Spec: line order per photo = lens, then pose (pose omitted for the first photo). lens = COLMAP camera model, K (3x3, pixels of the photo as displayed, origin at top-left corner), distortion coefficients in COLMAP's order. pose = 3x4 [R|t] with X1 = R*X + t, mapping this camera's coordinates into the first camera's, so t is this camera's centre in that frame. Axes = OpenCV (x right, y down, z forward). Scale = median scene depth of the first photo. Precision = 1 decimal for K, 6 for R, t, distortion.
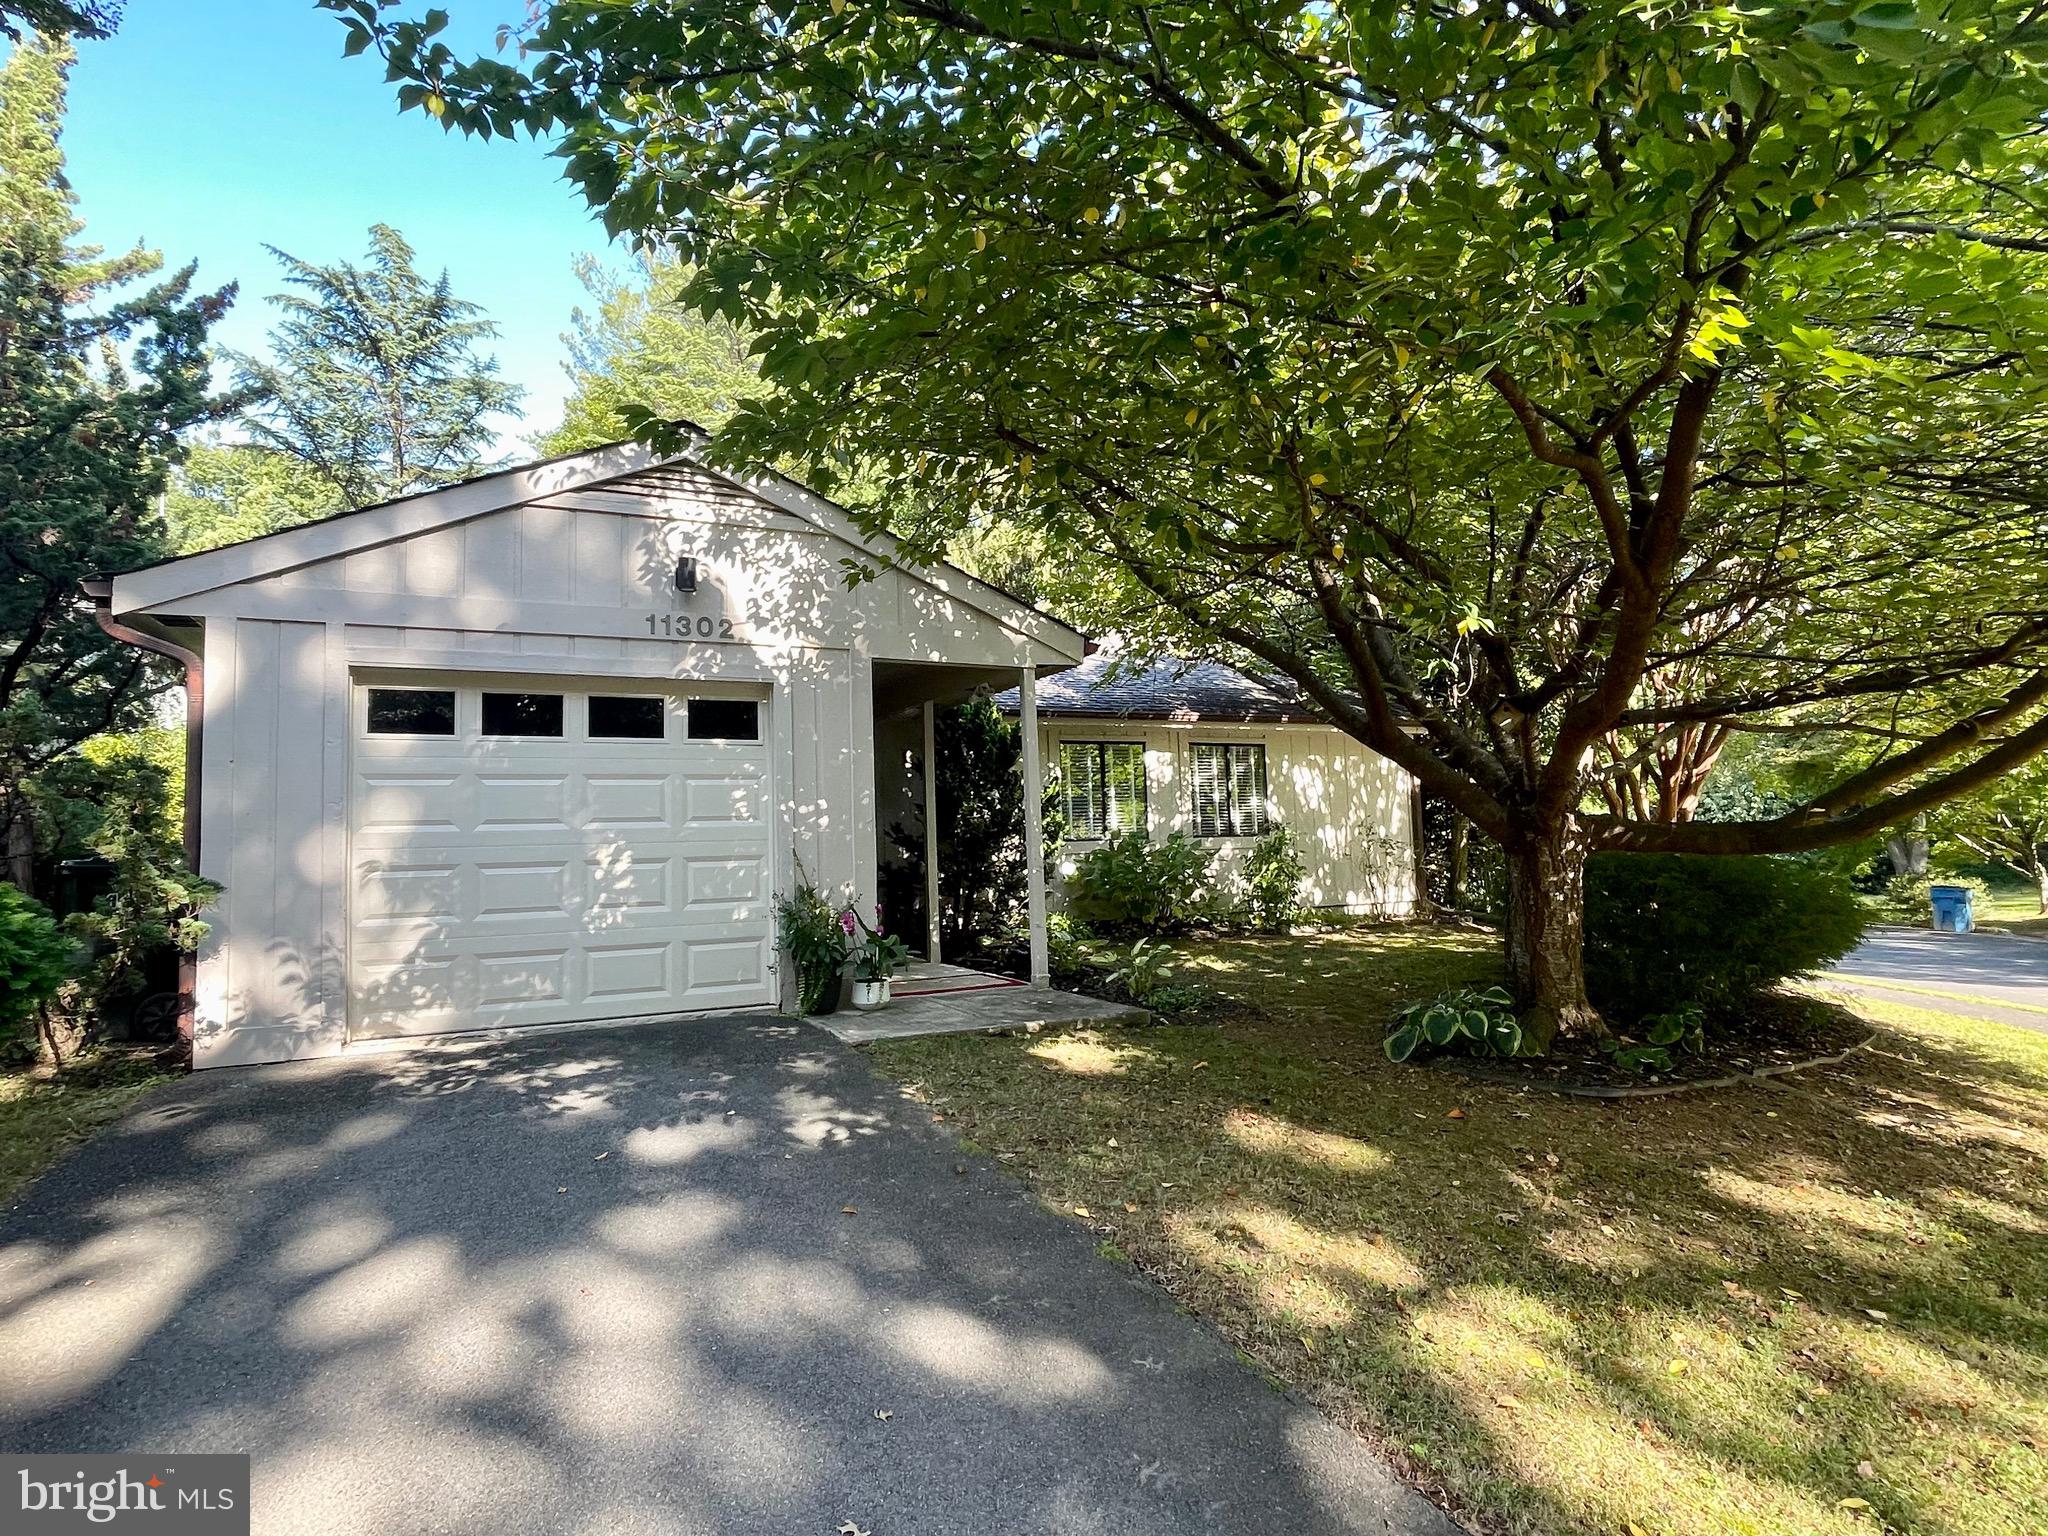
lens RADIAL K [[1127.9, 0, 1024.0], [0, 1127.9, 768.0], [0, 0, 1]] dist [0.001320, 0.000358]
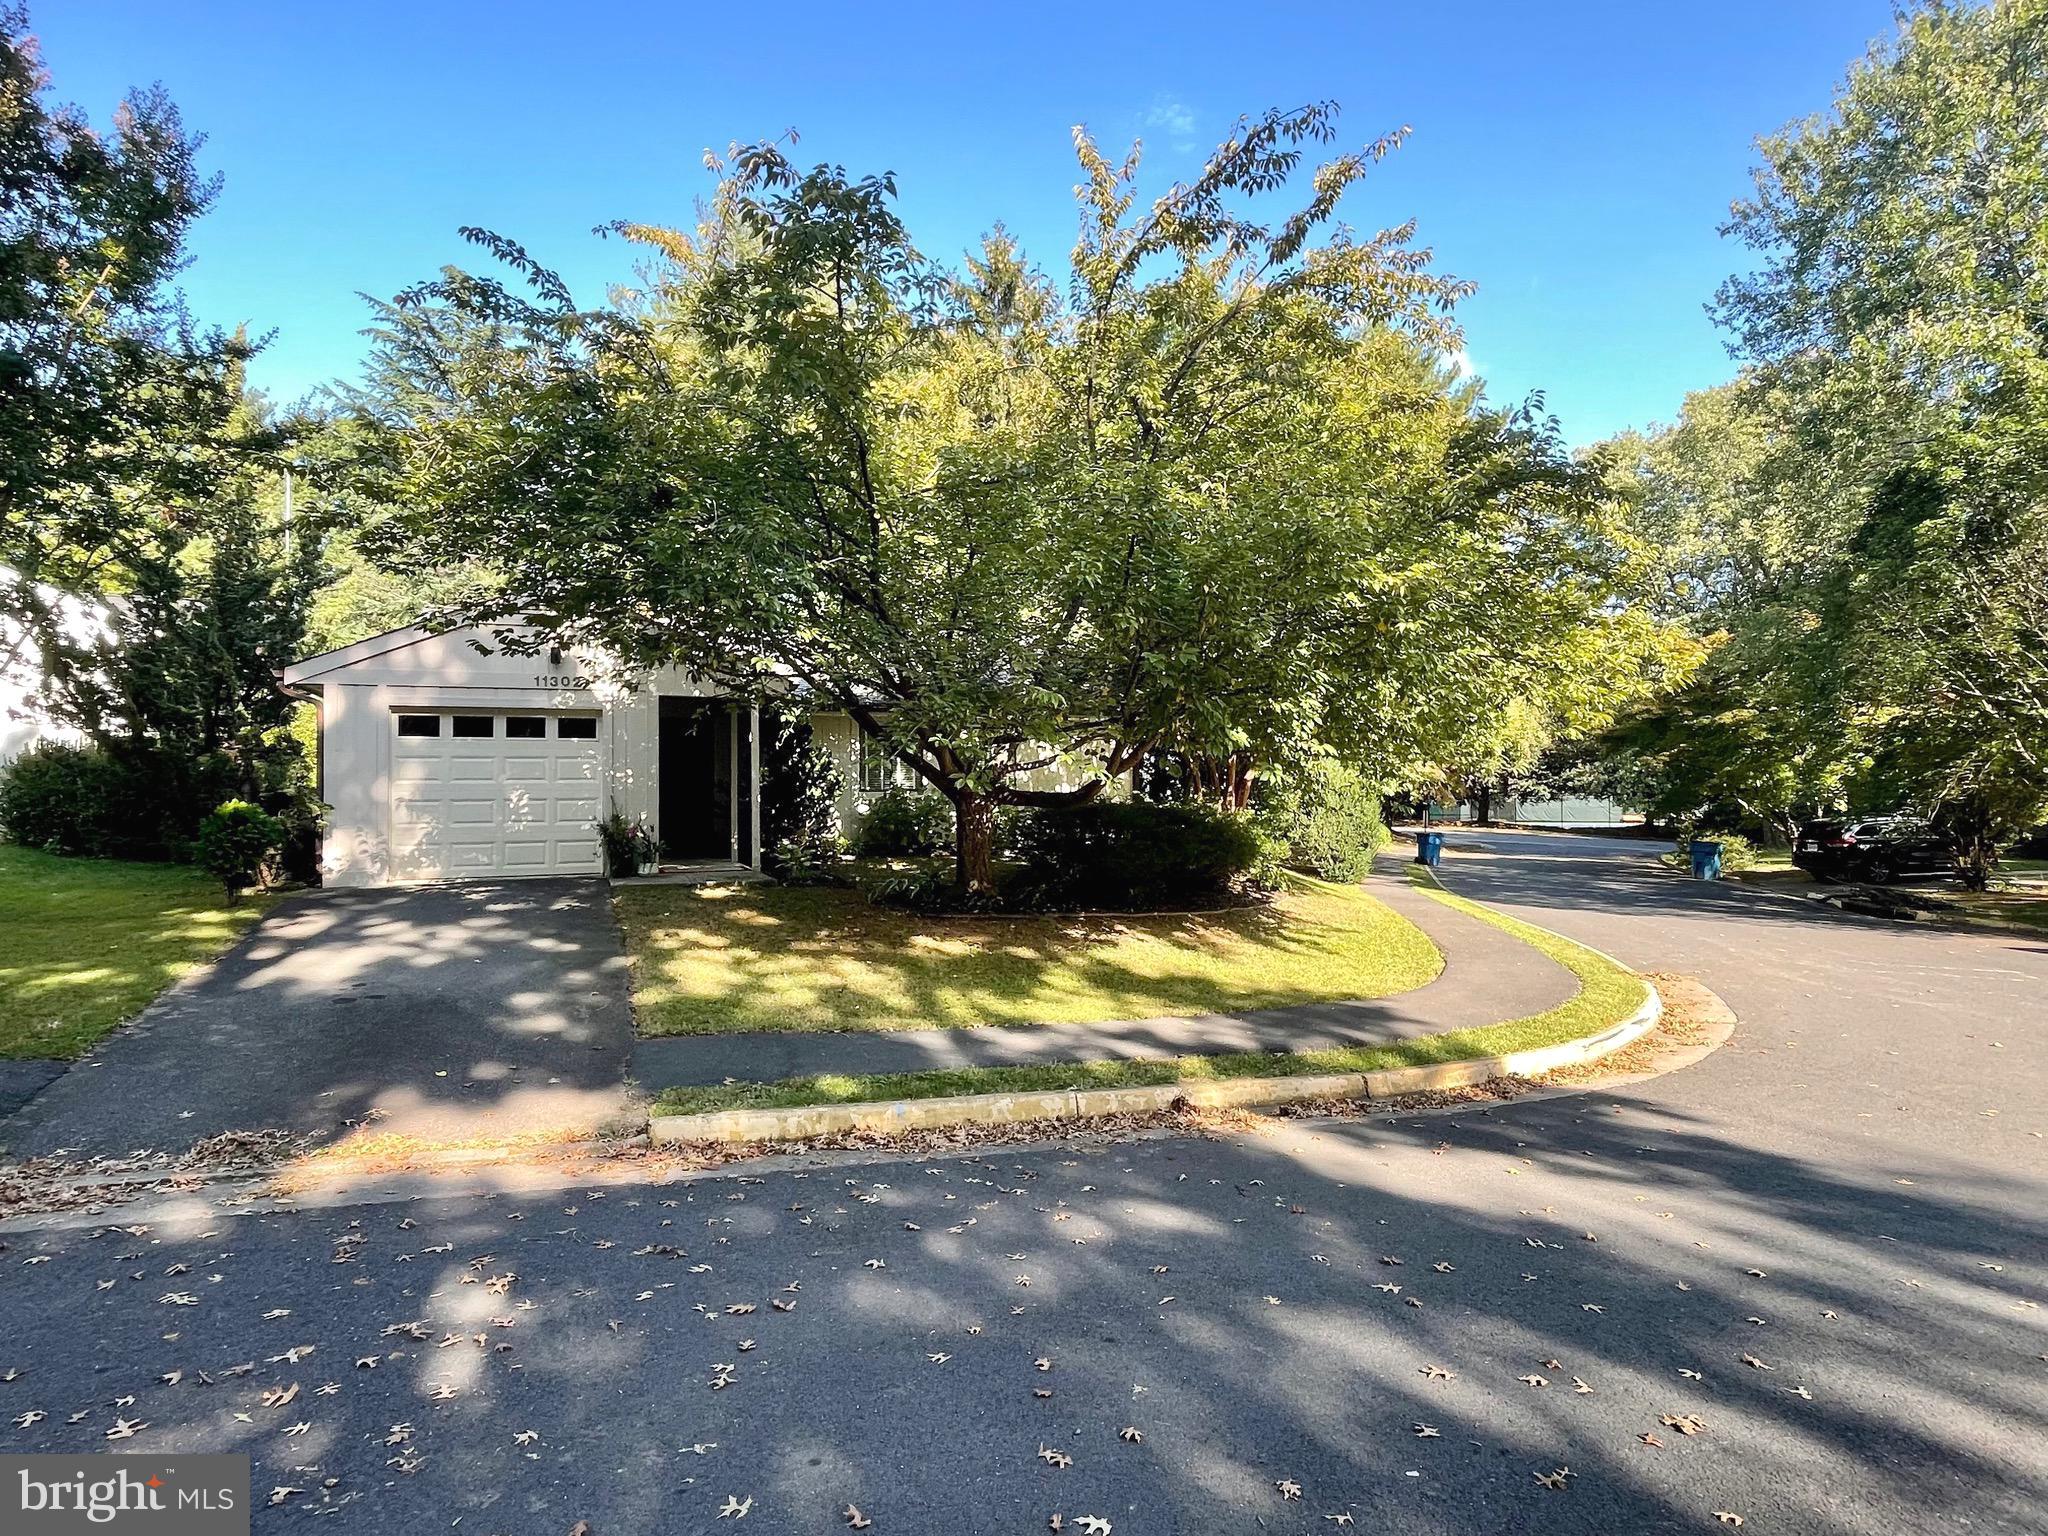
lens RADIAL K [[1129.3, 0, 1024.0], [0, 1129.3, 768.0], [0, 0, 1]] dist [-0.005038, -0.000989]
pose [[0.997675, 0.021314, -0.064729, 0.682610], [-0.017826, 0.998382, 0.053995, -0.100433], [0.065775, -0.052715, 0.996441, -0.969592]]
